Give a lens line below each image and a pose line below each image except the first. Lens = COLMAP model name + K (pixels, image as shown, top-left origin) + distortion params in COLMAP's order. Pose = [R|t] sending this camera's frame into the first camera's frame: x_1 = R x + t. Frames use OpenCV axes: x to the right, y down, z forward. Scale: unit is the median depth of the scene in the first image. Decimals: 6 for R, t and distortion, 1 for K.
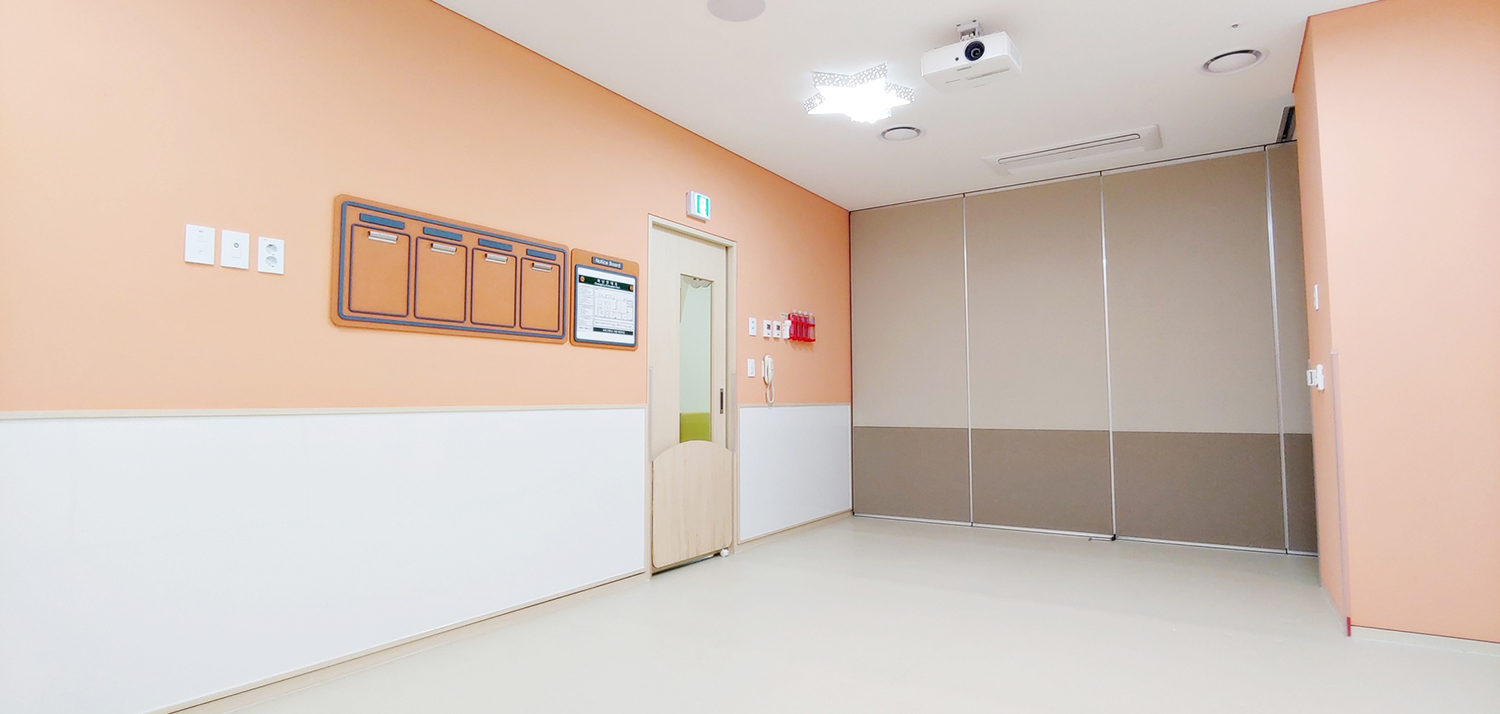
lens RADIAL K [[703.4, 0, 748.1], [0, 703.4, 356.6], [0, 0, 1]] dist [-0.017941, -0.000114]
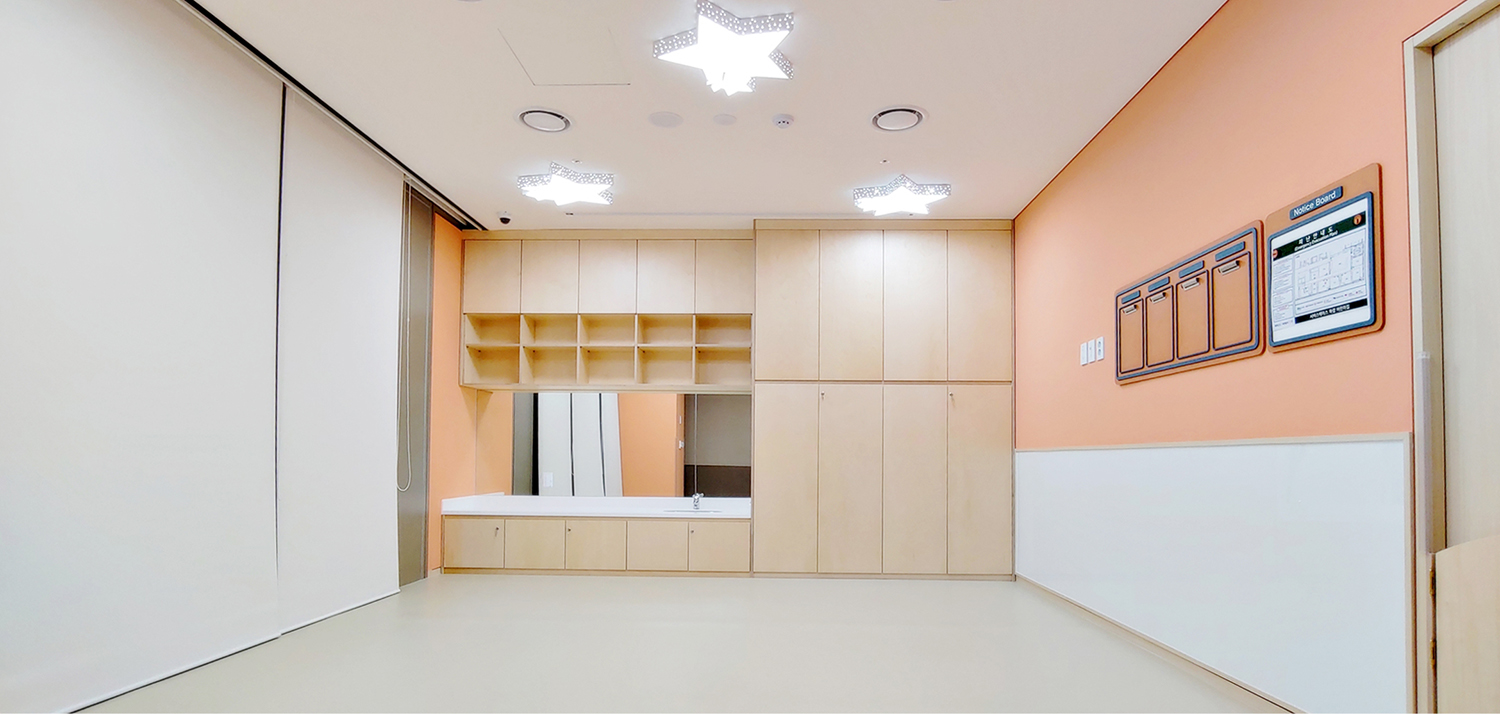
lens RADIAL K [[703.4, 0, 750.6], [0, 703.4, 357.1], [0, 0, 1]] dist [-0.017941, -0.000114]
pose [[-0.851550, -0.075055, -0.518873, 0.549262], [0.029793, 0.981172, -0.190822, 0.103164], [0.523426, -0.177954, -0.833281, 1.292207]]
